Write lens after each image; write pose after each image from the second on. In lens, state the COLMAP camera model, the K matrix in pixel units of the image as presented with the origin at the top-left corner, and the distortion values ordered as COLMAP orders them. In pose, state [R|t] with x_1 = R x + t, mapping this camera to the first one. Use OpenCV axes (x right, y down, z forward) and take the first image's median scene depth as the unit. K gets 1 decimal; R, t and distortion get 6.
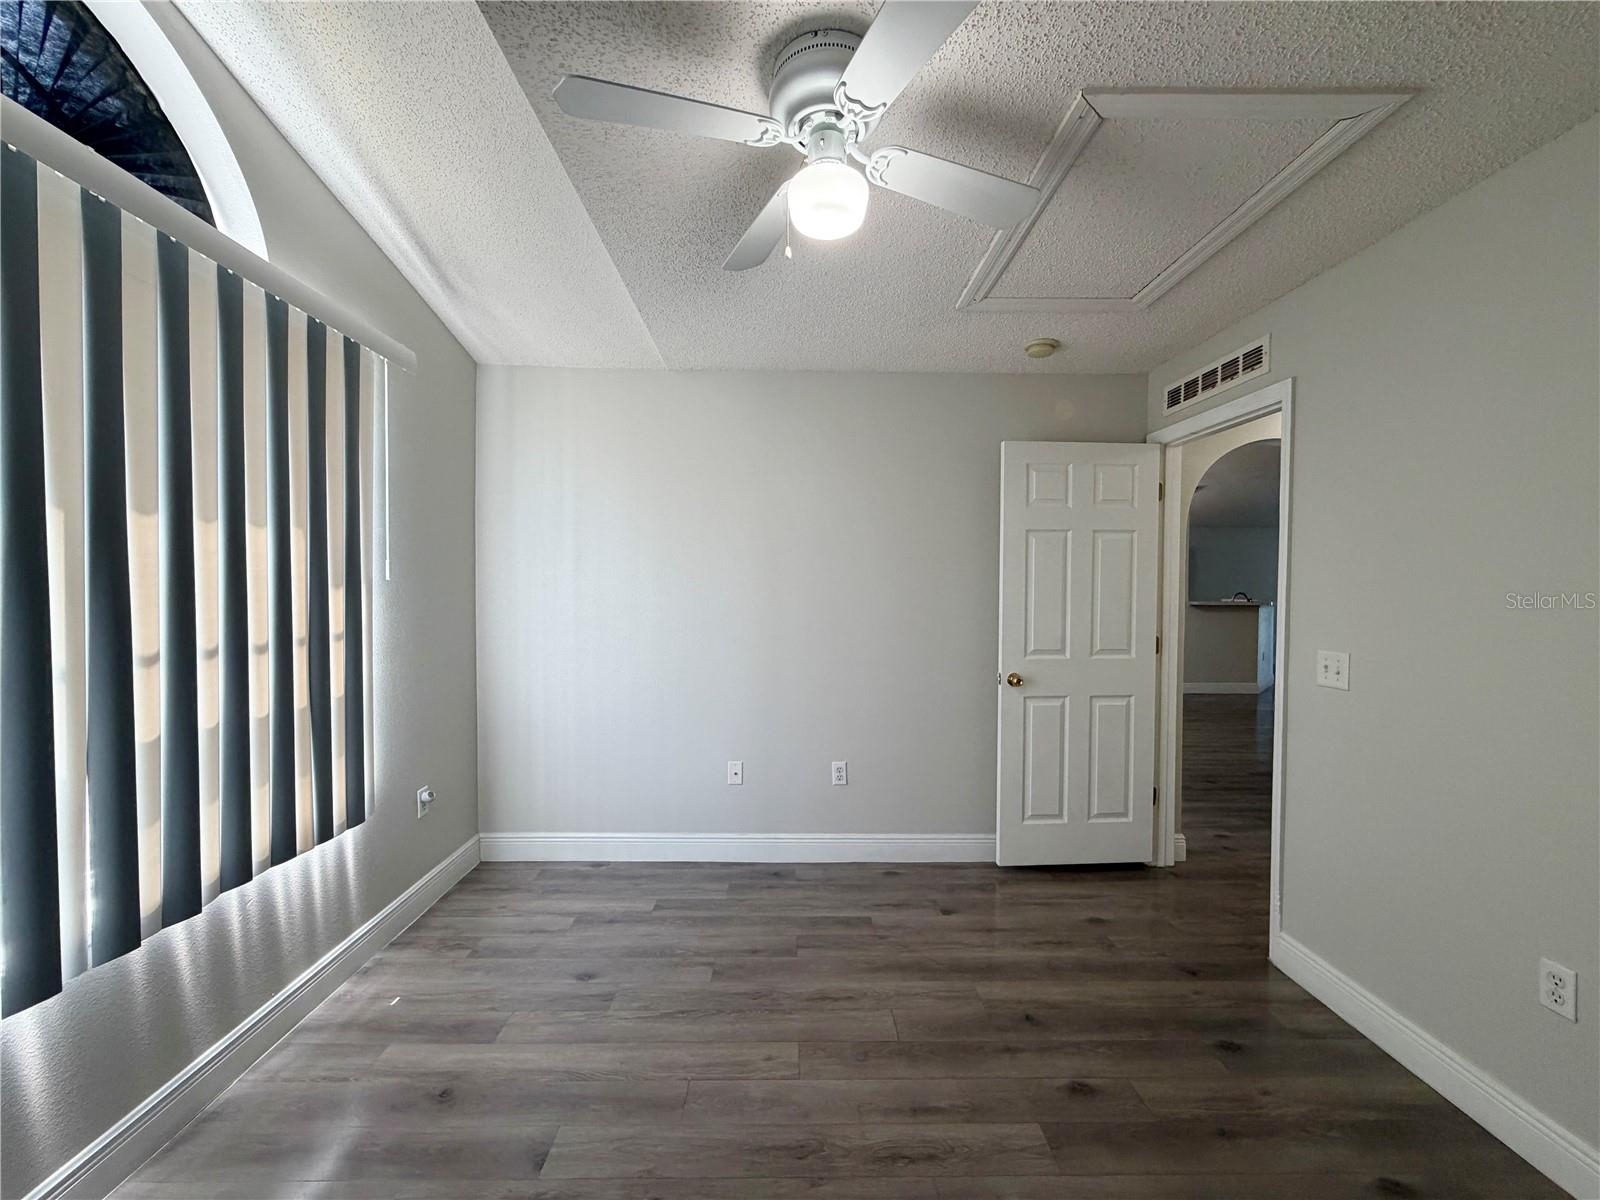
lens RADIAL K [[637.8, 0, 794.2], [0, 637.8, 599.1], [0, 0, 1]] dist [-0.000753, 0.000403]
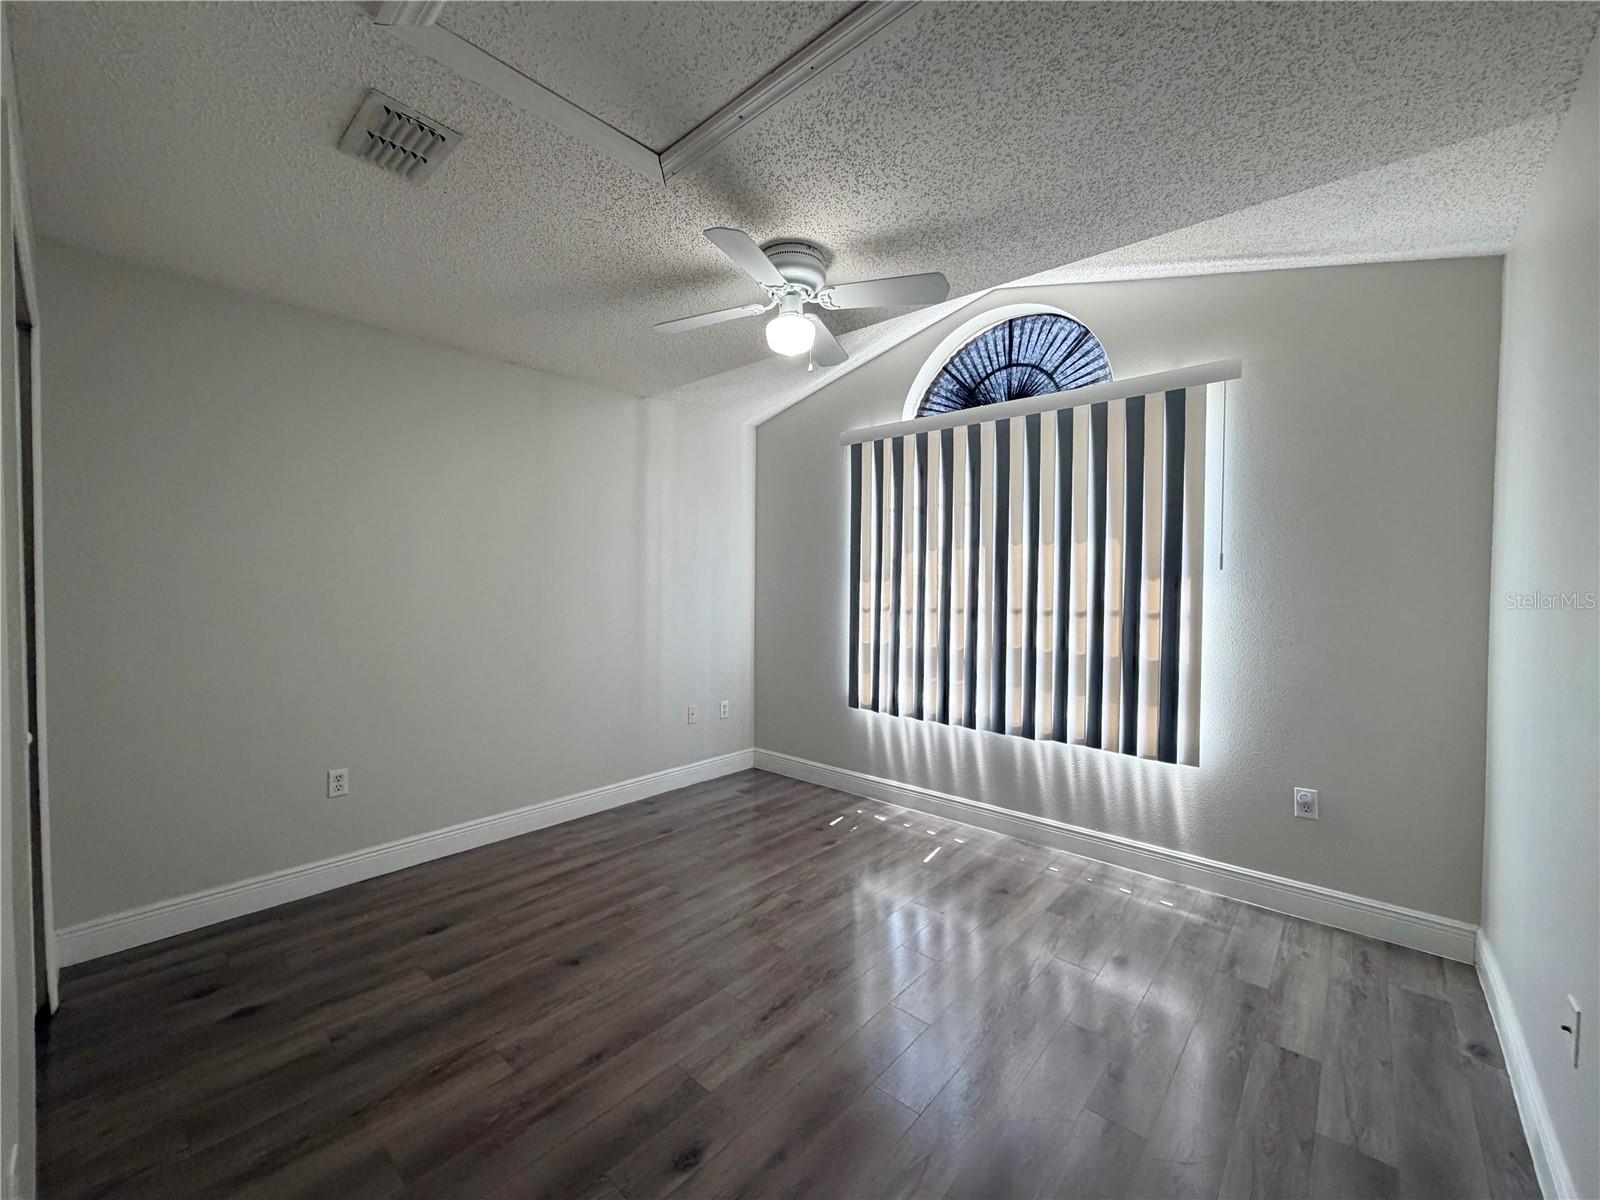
lens RADIAL K [[637.8, 0, 794.2], [0, 637.8, 599.1], [0, 0, 1]] dist [-0.000753, 0.000403]
pose [[-0.685812, 0.004788, -0.727763, 0.853787], [-0.019404, 0.999503, 0.024862, 0.007323], [0.727520, 0.031172, -0.685378, 1.471658]]
